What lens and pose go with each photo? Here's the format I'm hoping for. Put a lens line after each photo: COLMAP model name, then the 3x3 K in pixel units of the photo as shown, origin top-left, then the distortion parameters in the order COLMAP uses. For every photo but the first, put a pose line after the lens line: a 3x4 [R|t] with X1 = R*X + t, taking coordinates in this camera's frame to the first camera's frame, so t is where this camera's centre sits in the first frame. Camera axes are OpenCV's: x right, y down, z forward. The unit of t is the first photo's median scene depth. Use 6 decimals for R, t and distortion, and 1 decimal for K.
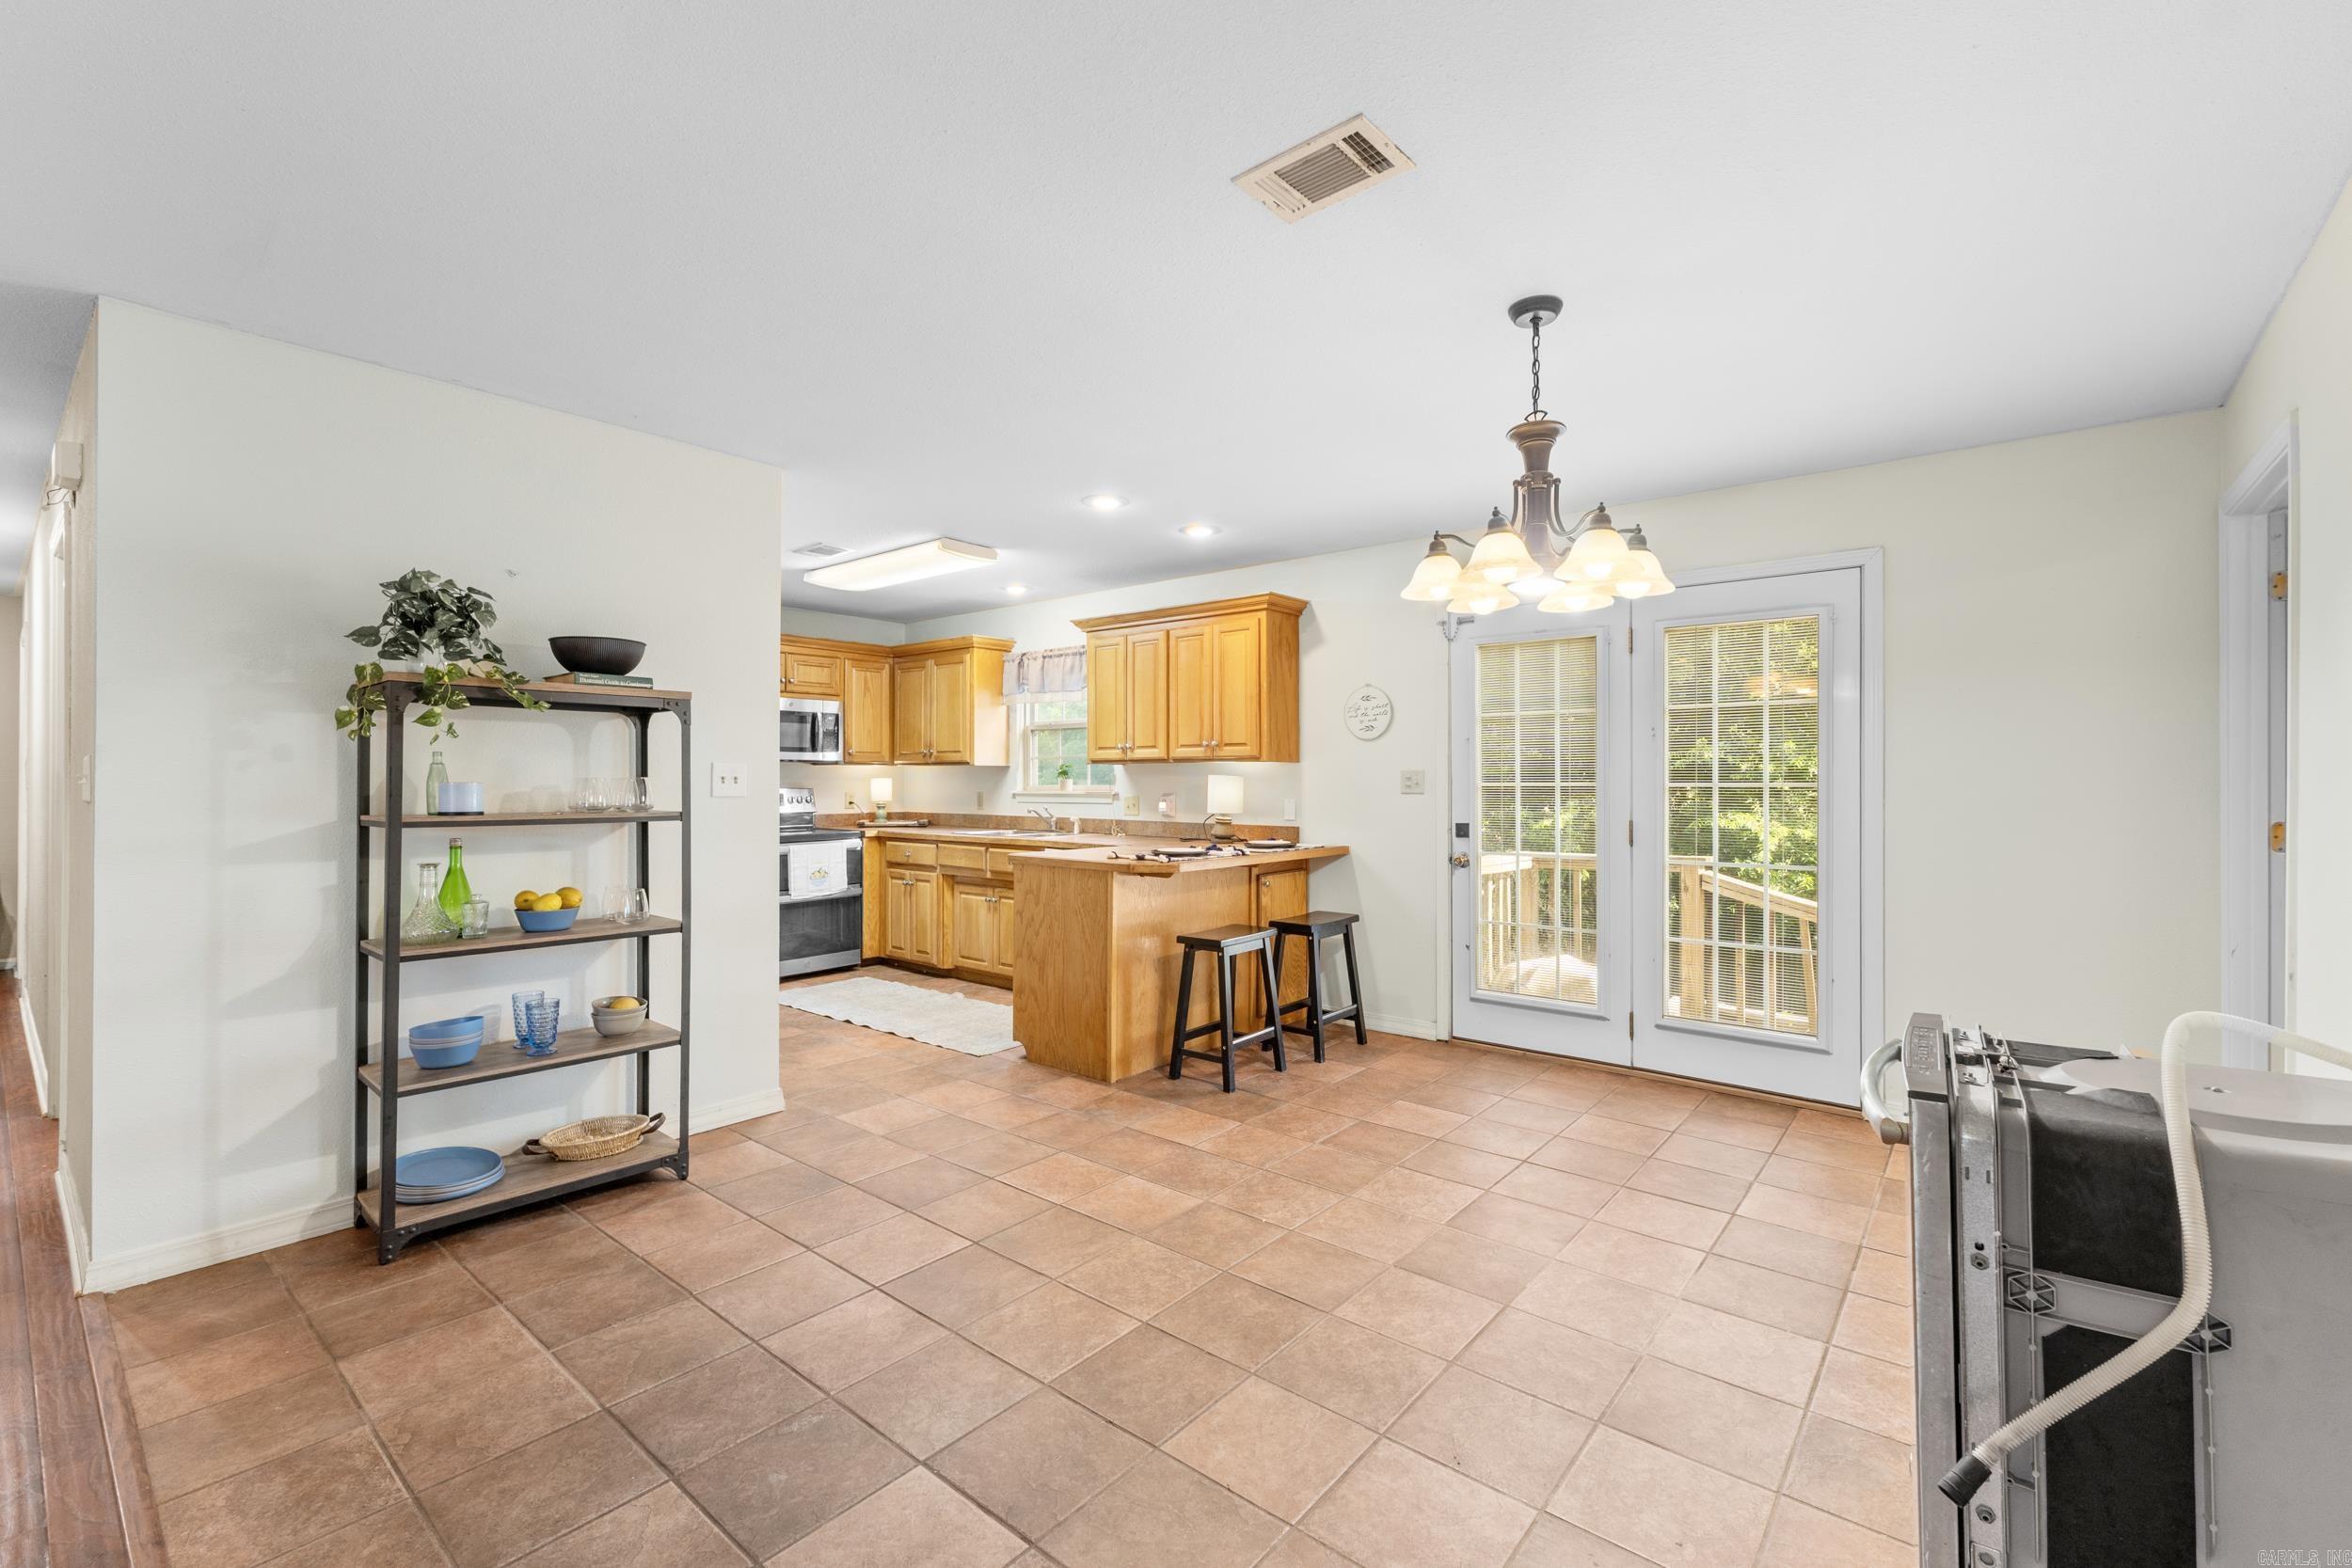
lens RADIAL K [[1003.2, 0, 1182.0], [0, 1003.2, 783.8], [0, 0, 1]] dist [0.003569, 0.000680]
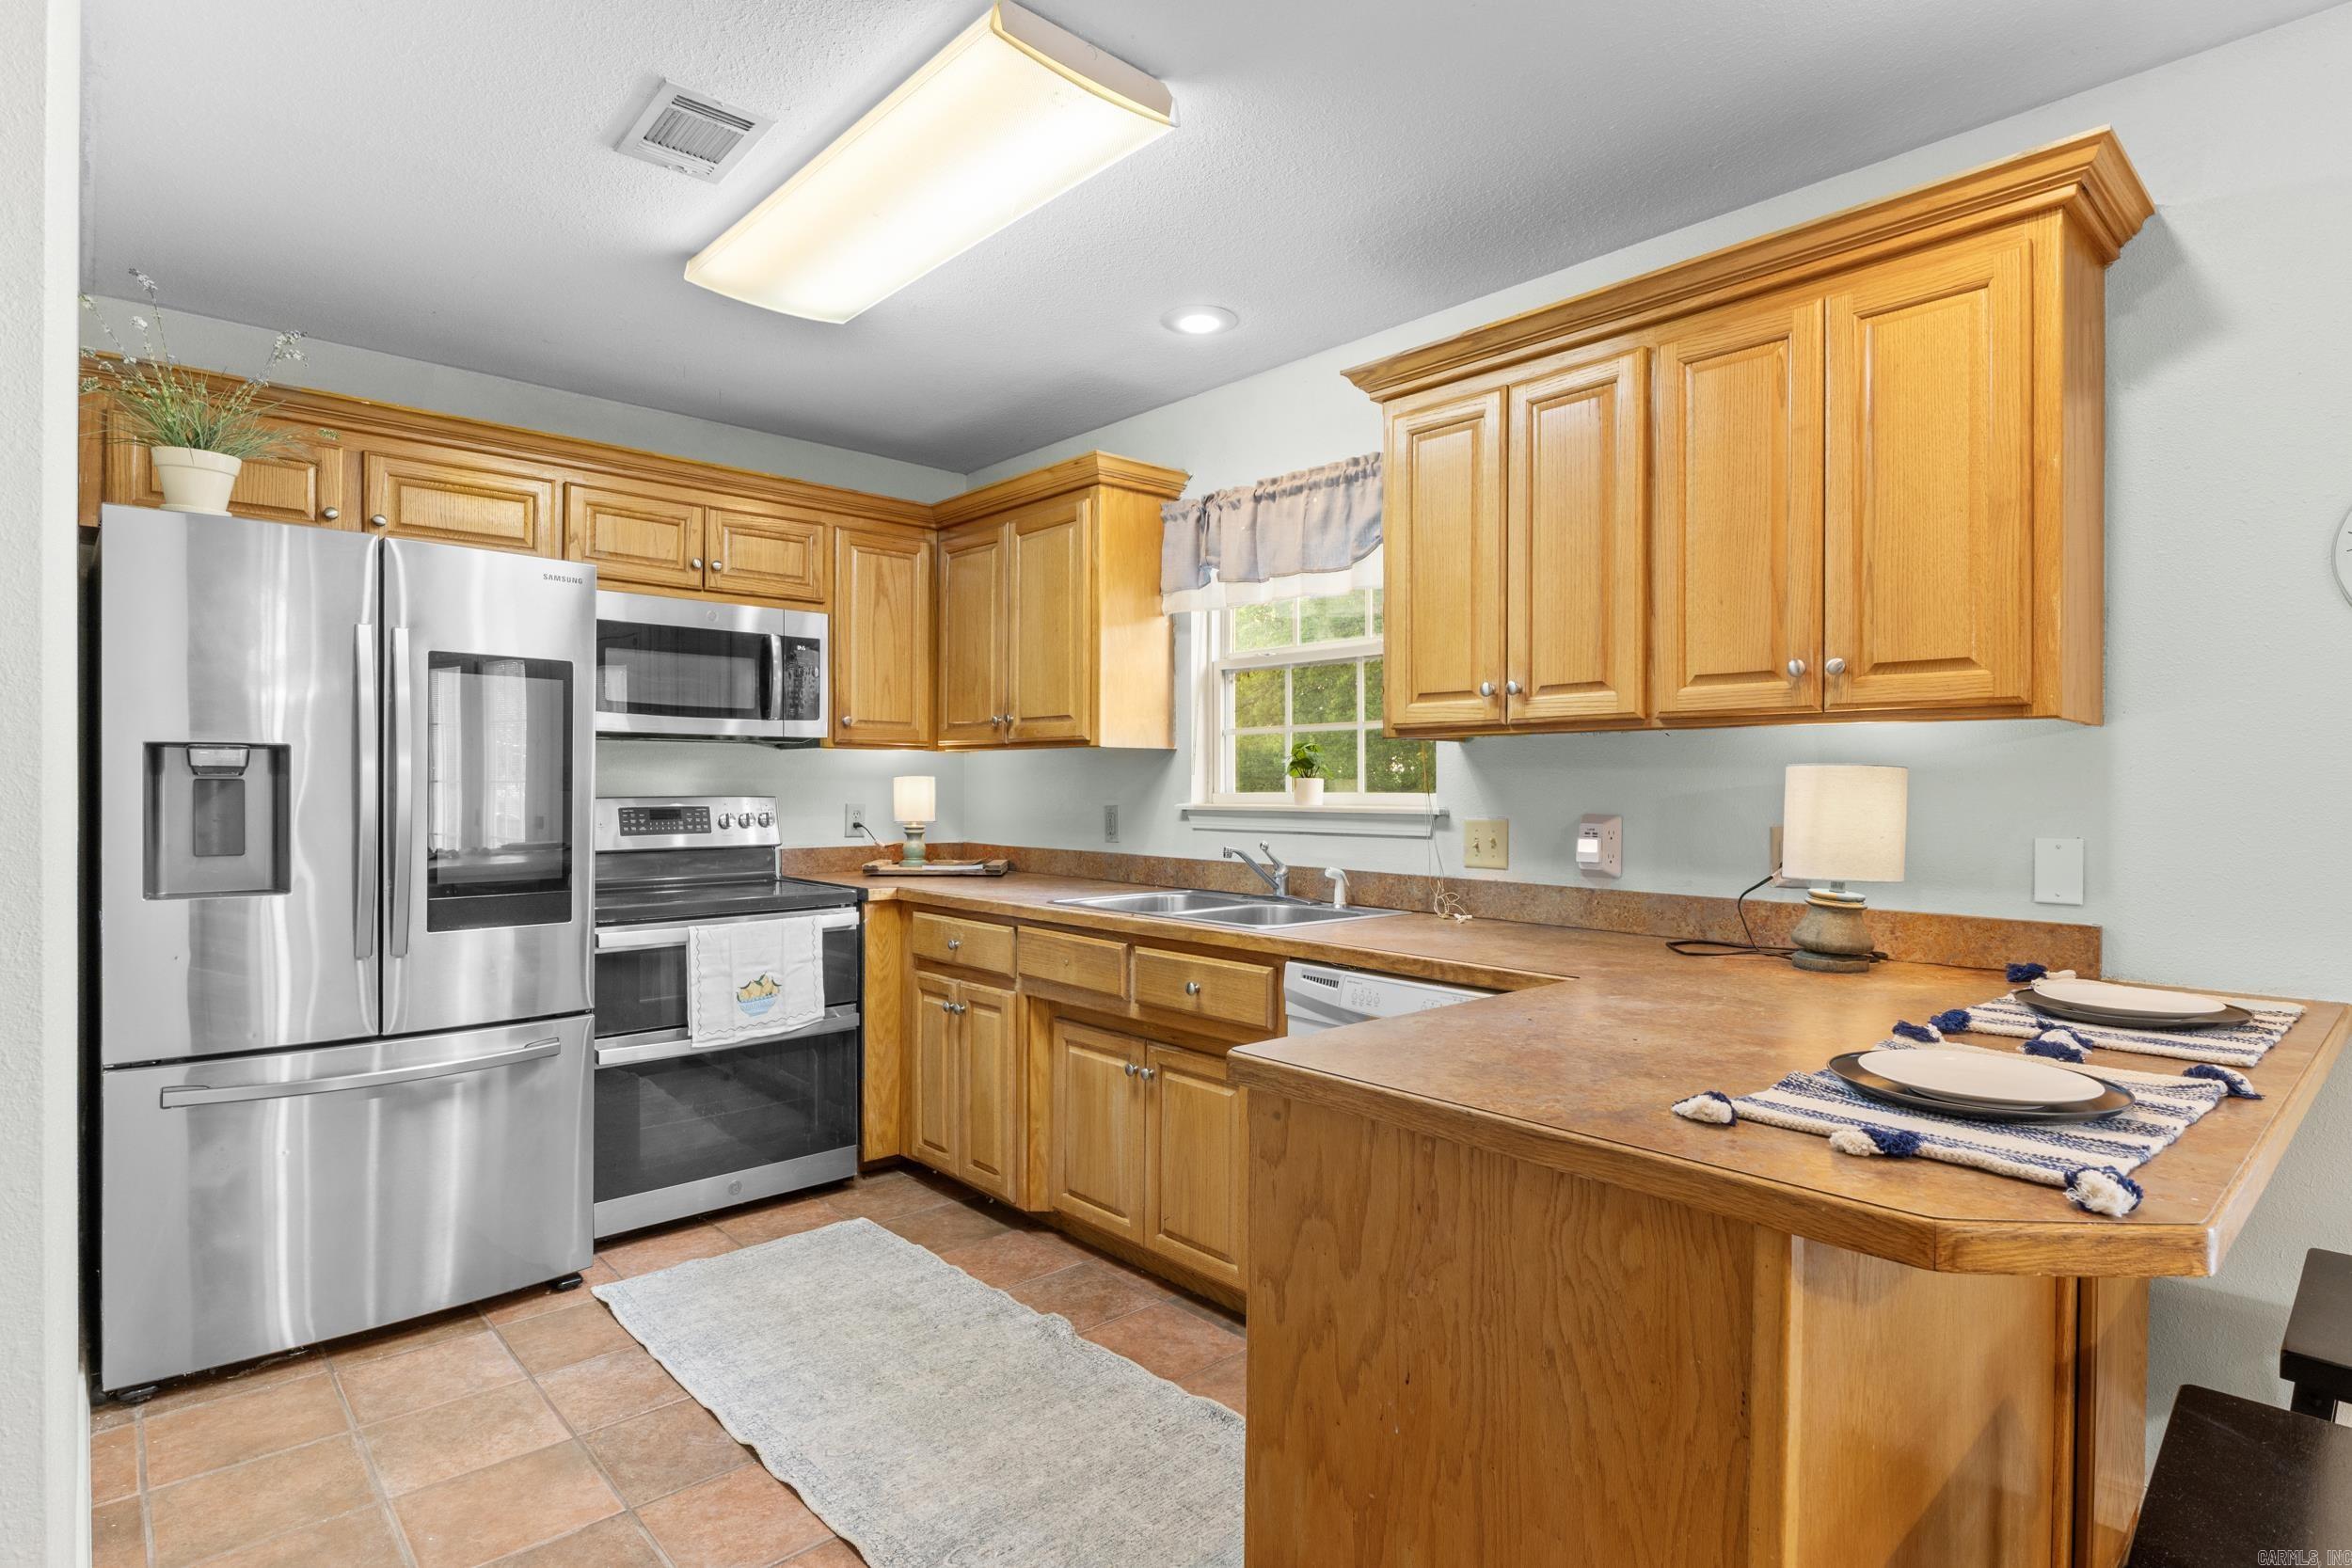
lens RADIAL K [[1197.9, 0, 1171.4], [0, 1197.9, 790.4], [0, 0, 1]] dist [-0.004337, -0.000204]
pose [[0.990093, 0.003299, -0.140377, -0.106045], [-0.003110, 0.999994, 0.001561, 0.000183], [0.140382, -0.001109, 0.990097, 0.503267]]
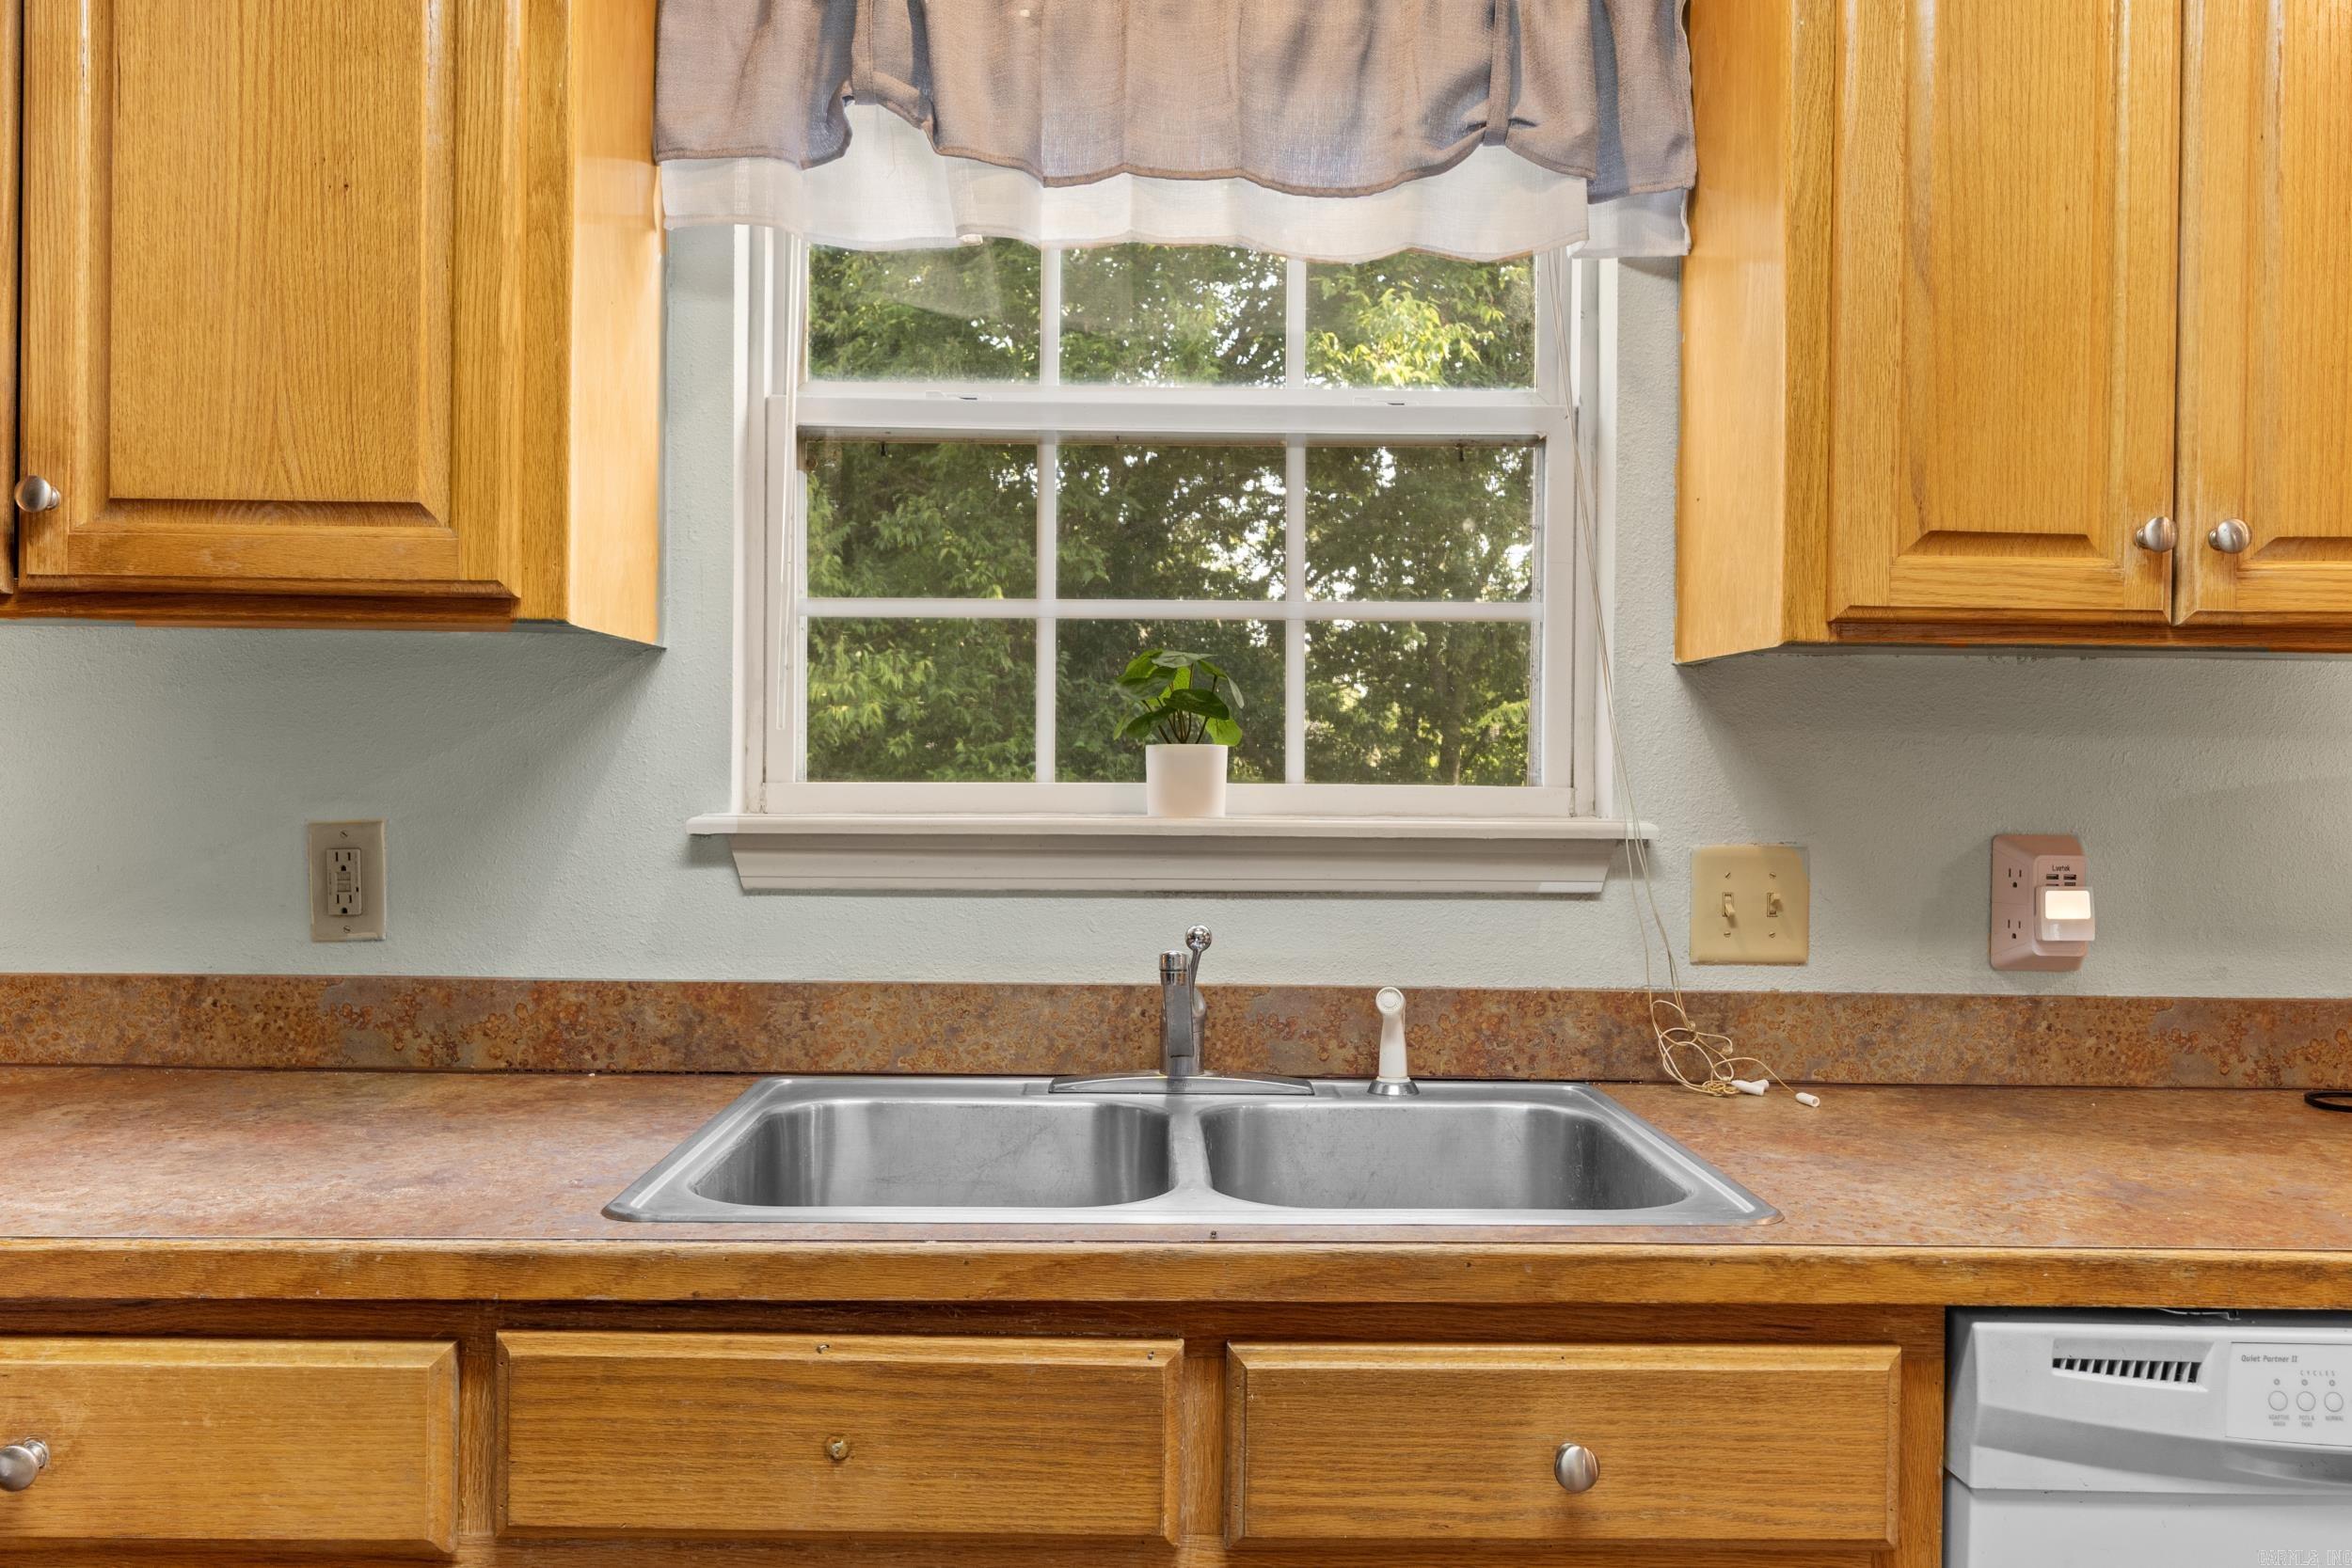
lens RADIAL K [[1792.2, 0, 1178.8], [0, 1792.2, 782.3], [0, 0, 1]] dist [0.007204, 0.003063]
pose [[0.751129, 0.001366, 0.660154, -0.320545], [-0.008832, 0.999929, 0.007981, -0.000825], [-0.660096, -0.011825, 0.751088, 0.825260]]
